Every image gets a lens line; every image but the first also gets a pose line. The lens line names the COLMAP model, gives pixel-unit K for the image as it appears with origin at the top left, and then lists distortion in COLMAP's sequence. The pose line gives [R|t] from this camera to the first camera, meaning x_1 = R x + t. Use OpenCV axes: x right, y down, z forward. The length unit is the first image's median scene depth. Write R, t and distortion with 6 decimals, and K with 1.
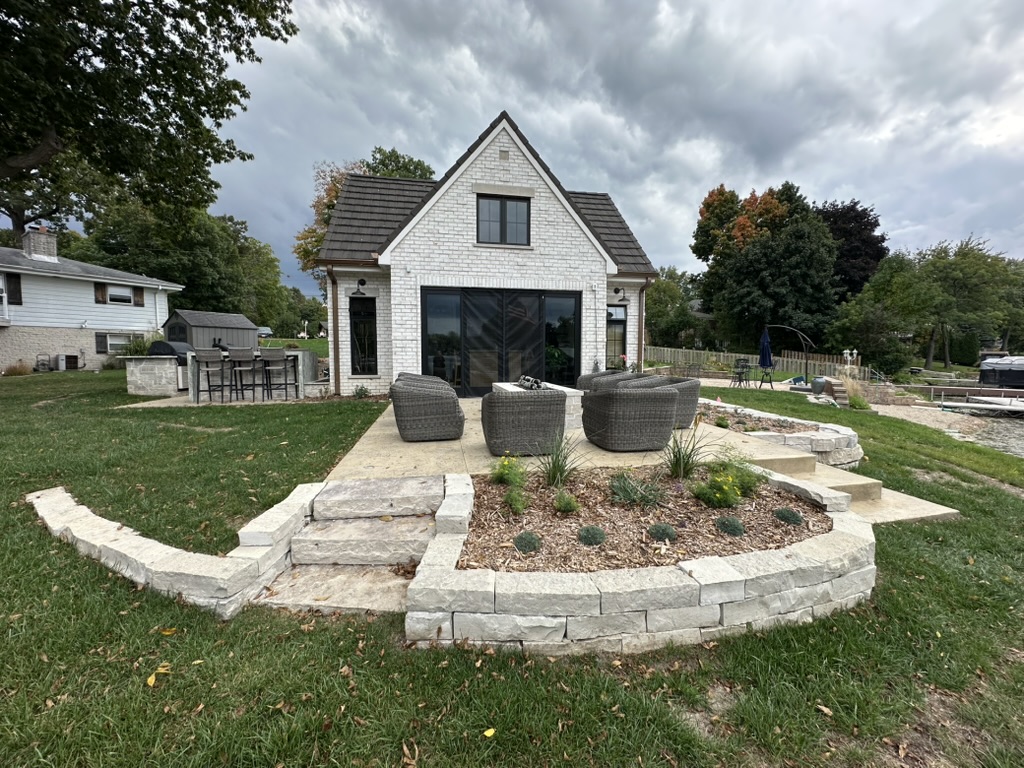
lens RADIAL K [[408.5, 0, 507.2], [0, 408.5, 385.0], [0, 0, 1]] dist [-0.005941, 0.001043]
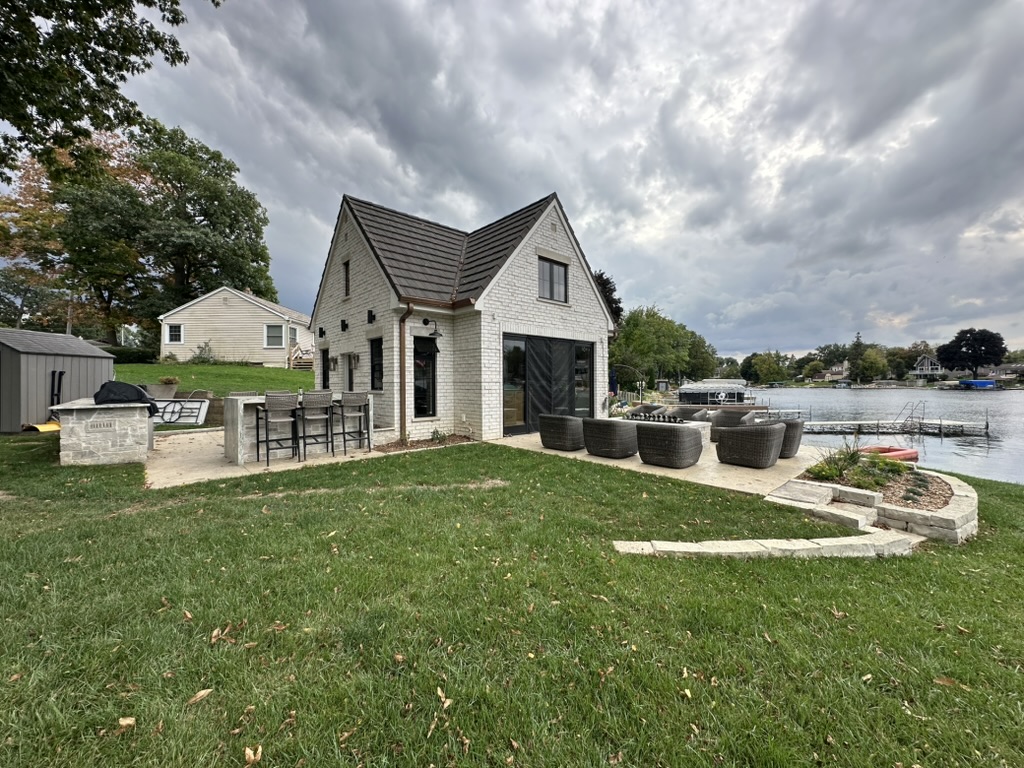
lens RADIAL K [[408.5, 0, 508.5], [0, 408.5, 384.3], [0, 0, 1]] dist [-0.005941, 0.001043]
pose [[0.843596, -0.007618, 0.536925, -0.691025], [0.042160, 0.997752, -0.052084, -0.043140], [-0.535321, 0.066575, 0.842021, 0.084484]]
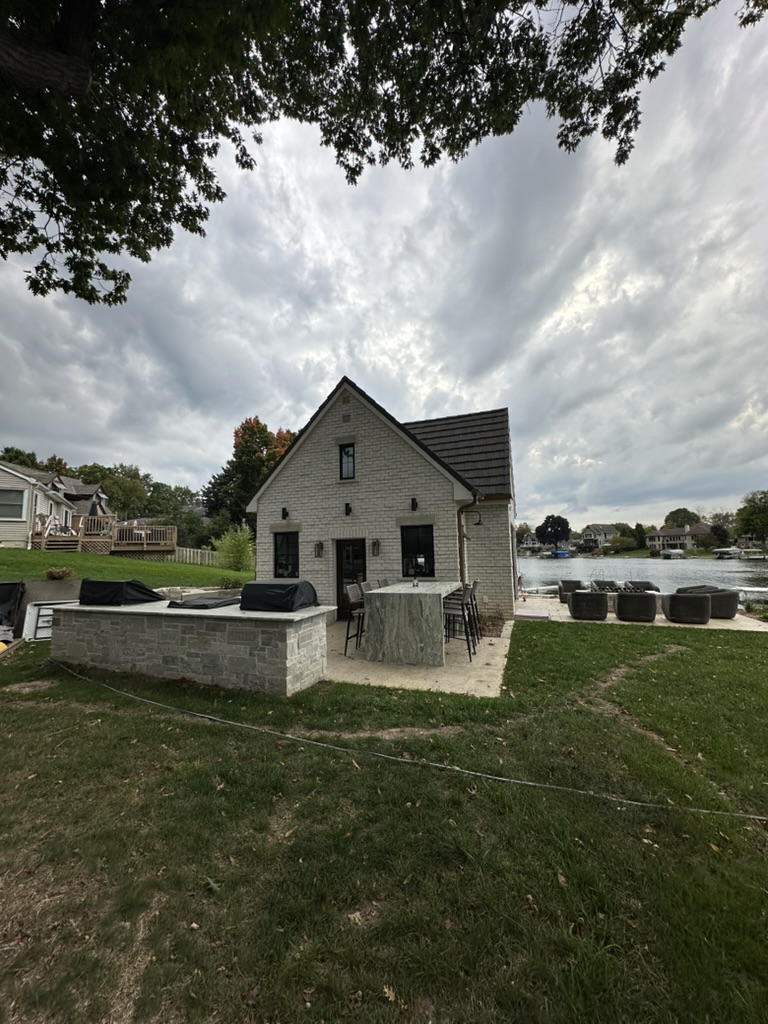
lens RADIAL K [[408.5, 0, 383.0], [0, 408.5, 514.1], [0, 0, 1]] dist [-0.005941, 0.001043]
pose [[0.499557, 0.073268, 0.863177, -1.324926], [0.080094, 0.988242, -0.130238, -0.121138], [-0.862570, 0.134197, 0.487815, 0.643227]]
